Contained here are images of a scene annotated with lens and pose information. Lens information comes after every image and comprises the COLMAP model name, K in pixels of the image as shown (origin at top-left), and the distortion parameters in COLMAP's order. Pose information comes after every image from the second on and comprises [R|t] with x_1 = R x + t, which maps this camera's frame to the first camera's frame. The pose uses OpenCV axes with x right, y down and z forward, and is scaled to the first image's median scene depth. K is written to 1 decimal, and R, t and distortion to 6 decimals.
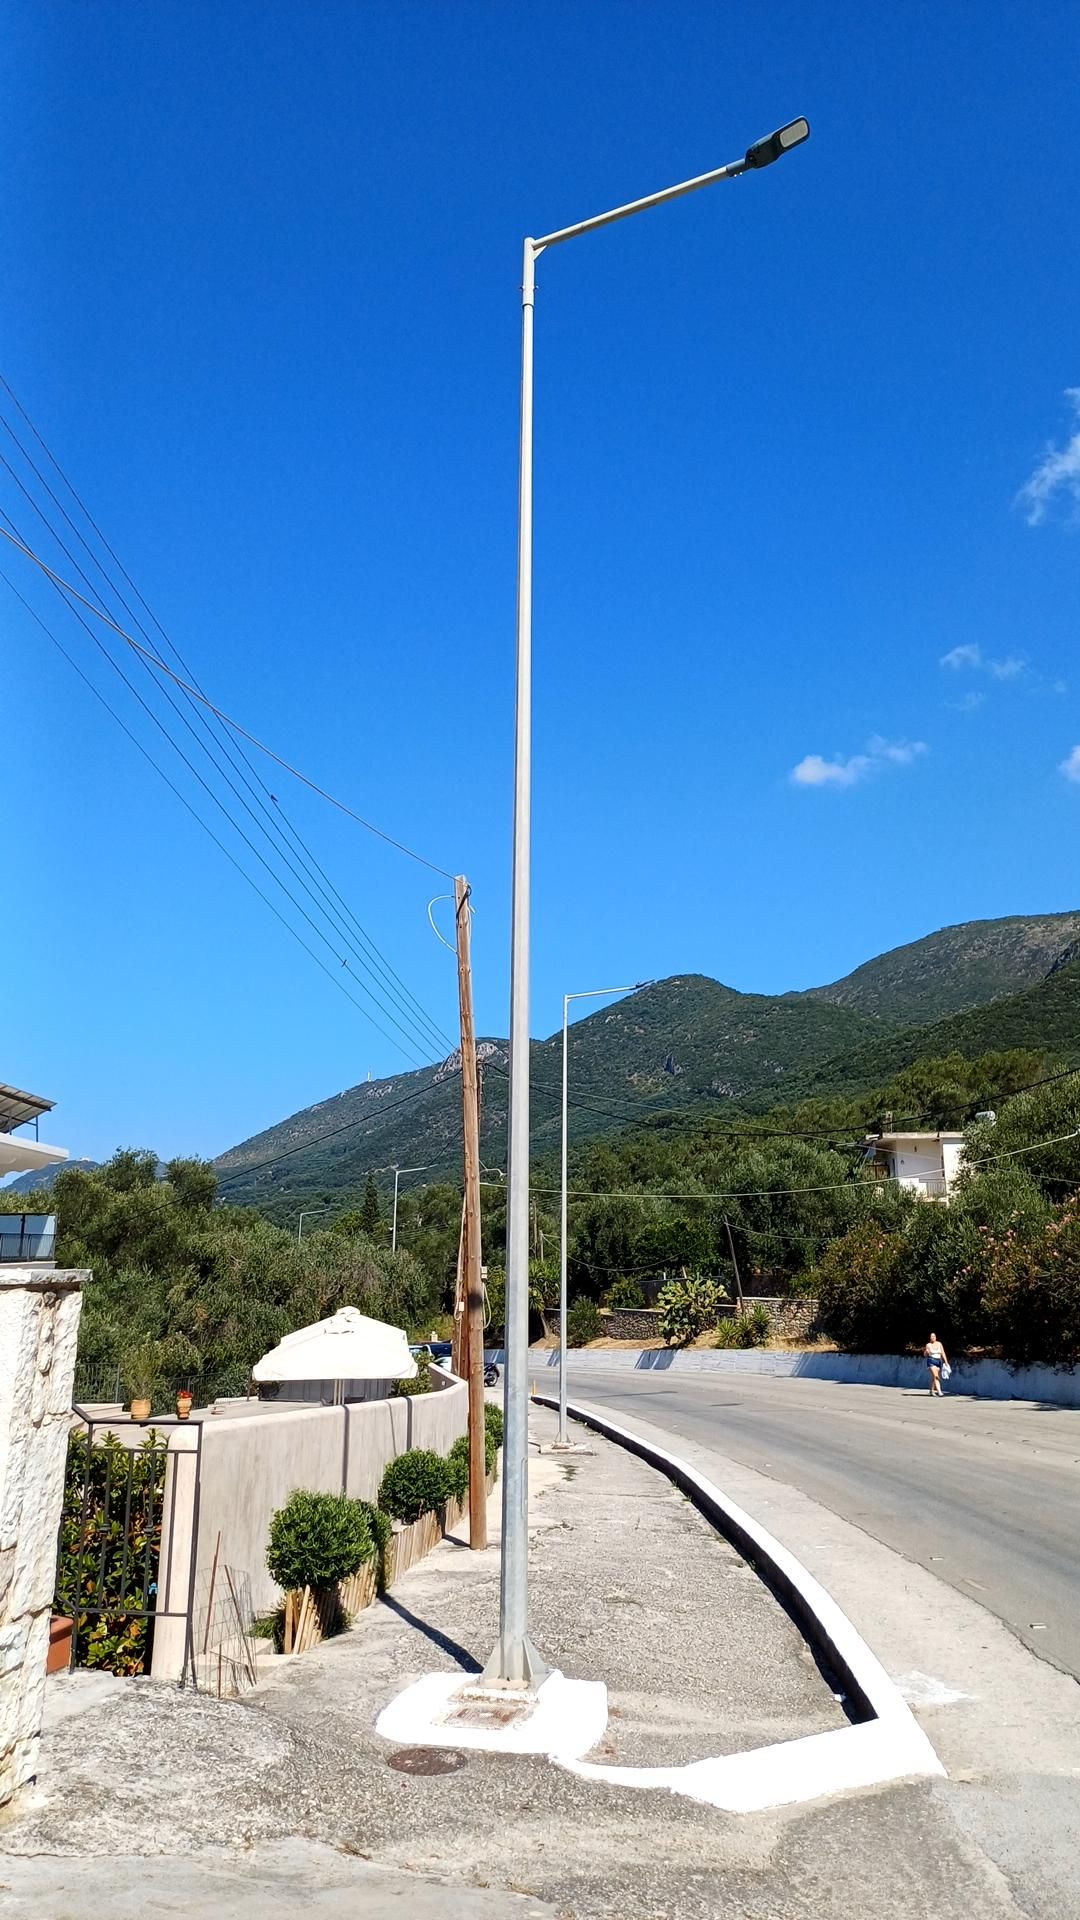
lens RADIAL K [[1377.6, 0, 601.6], [0, 1377.6, 955.2], [0, 0, 1]] dist [0.142555, -0.000027]
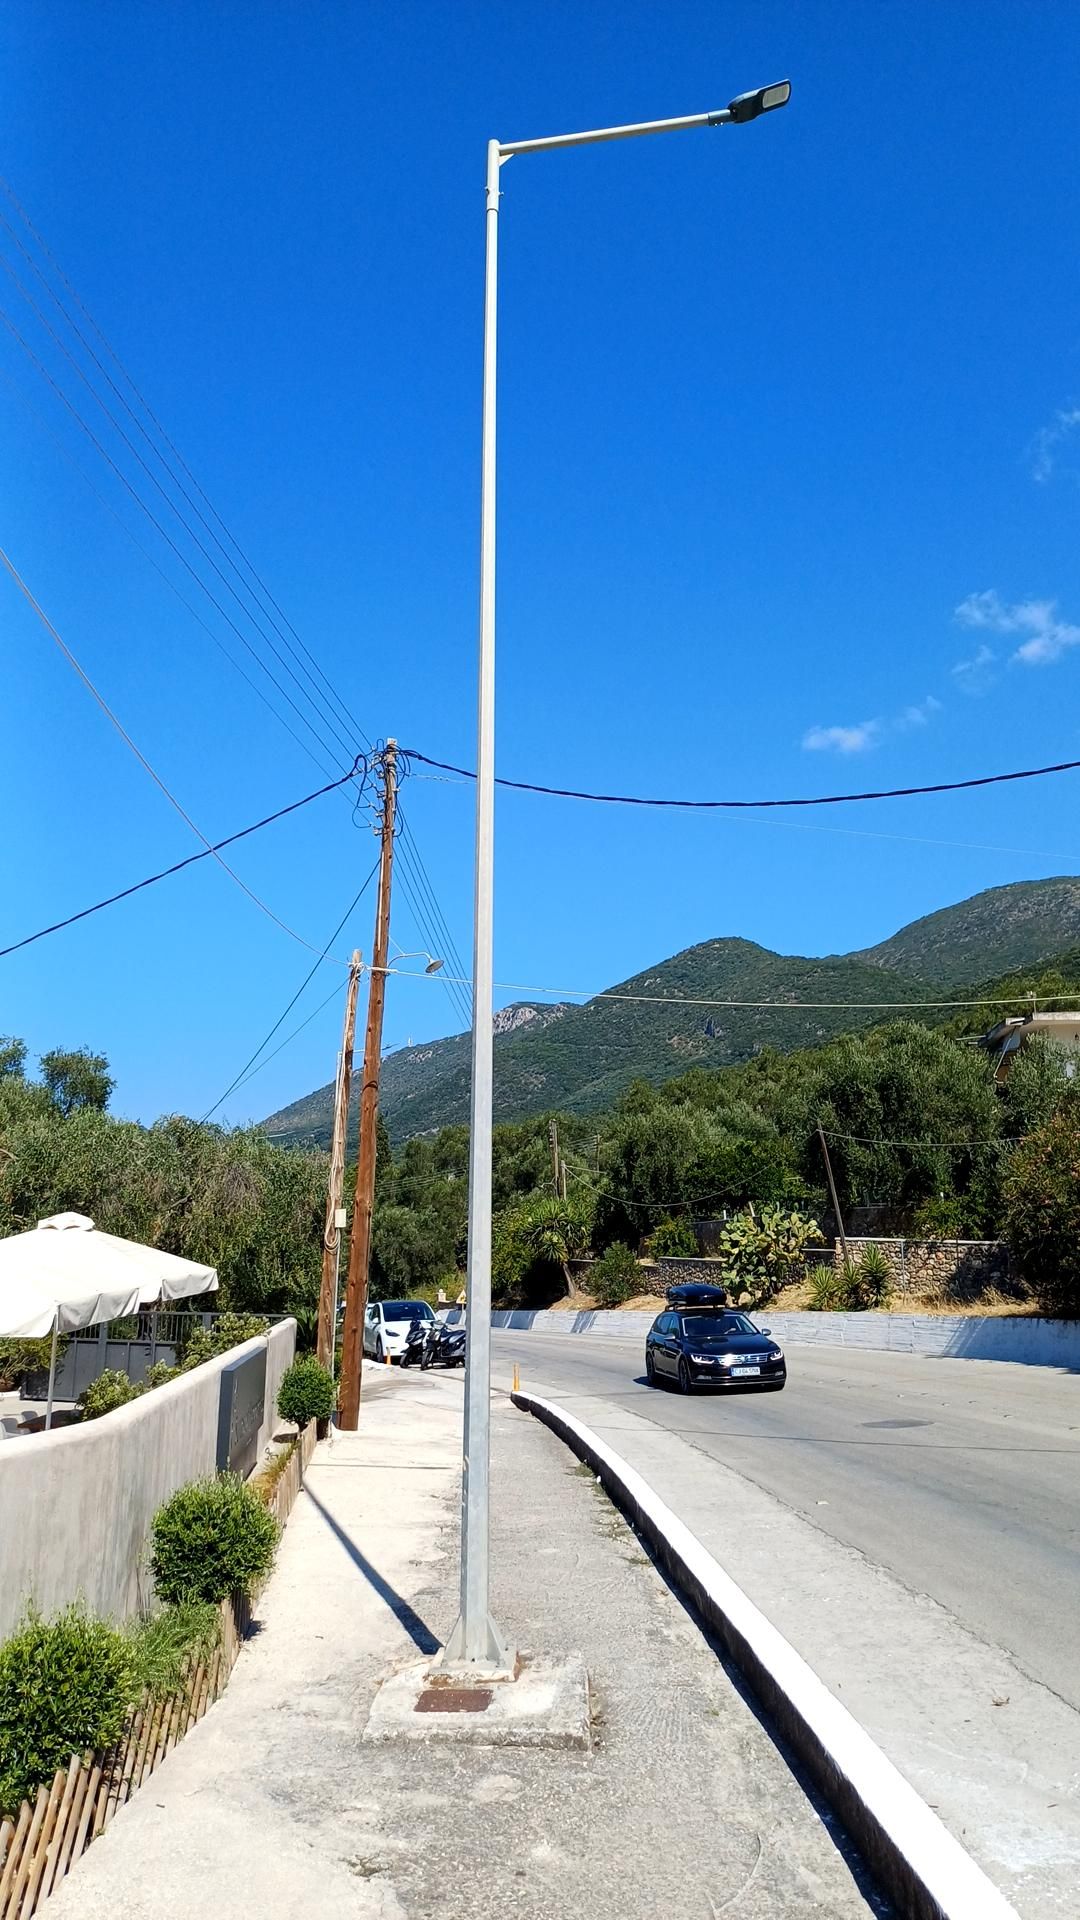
lens RADIAL K [[1368.3, 0, 578.3], [0, 1368.3, 938.9], [0, 0, 1]] dist [0.130464, -0.000433]
pose [[0.998925, -0.010180, -0.045215, 0.001447], [0.010697, 0.999880, 0.011216, 0.076409], [0.045096, -0.011687, 0.998914, 0.266746]]
